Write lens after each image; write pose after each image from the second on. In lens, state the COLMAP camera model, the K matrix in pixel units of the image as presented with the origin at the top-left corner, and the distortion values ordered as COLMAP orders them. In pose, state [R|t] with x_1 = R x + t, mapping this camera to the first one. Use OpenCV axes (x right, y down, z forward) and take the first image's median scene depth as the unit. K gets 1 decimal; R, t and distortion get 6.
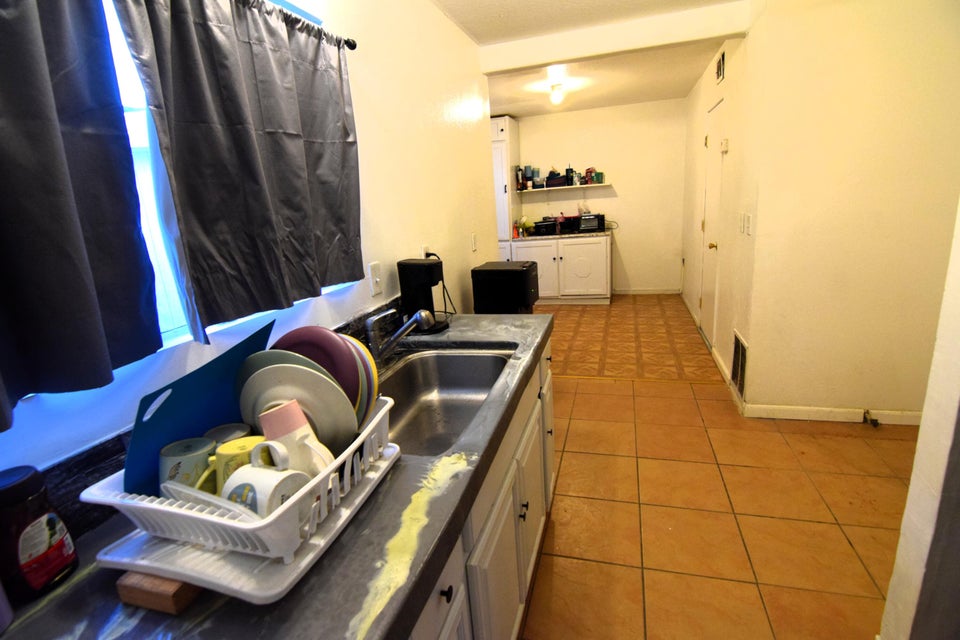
lens RADIAL K [[464.9, 0, 479.1], [0, 464.9, 316.6], [0, 0, 1]] dist [-0.005037, -0.009276]
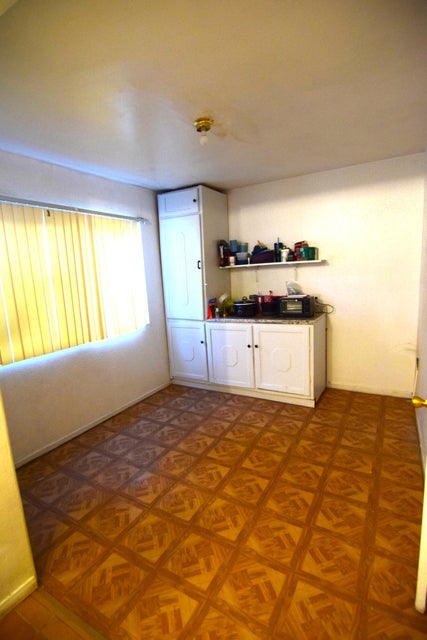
lens RADIAL K [[309.9, 0, 215.6], [0, 309.9, 319.5], [0, 0, 1]] dist [-0.005037, -0.009276]
pose [[0.974209, 0.050519, -0.219919, 0.258720], [-0.066850, 0.995480, -0.067458, -0.150232], [0.215517, 0.080420, 0.973183, 0.494503]]
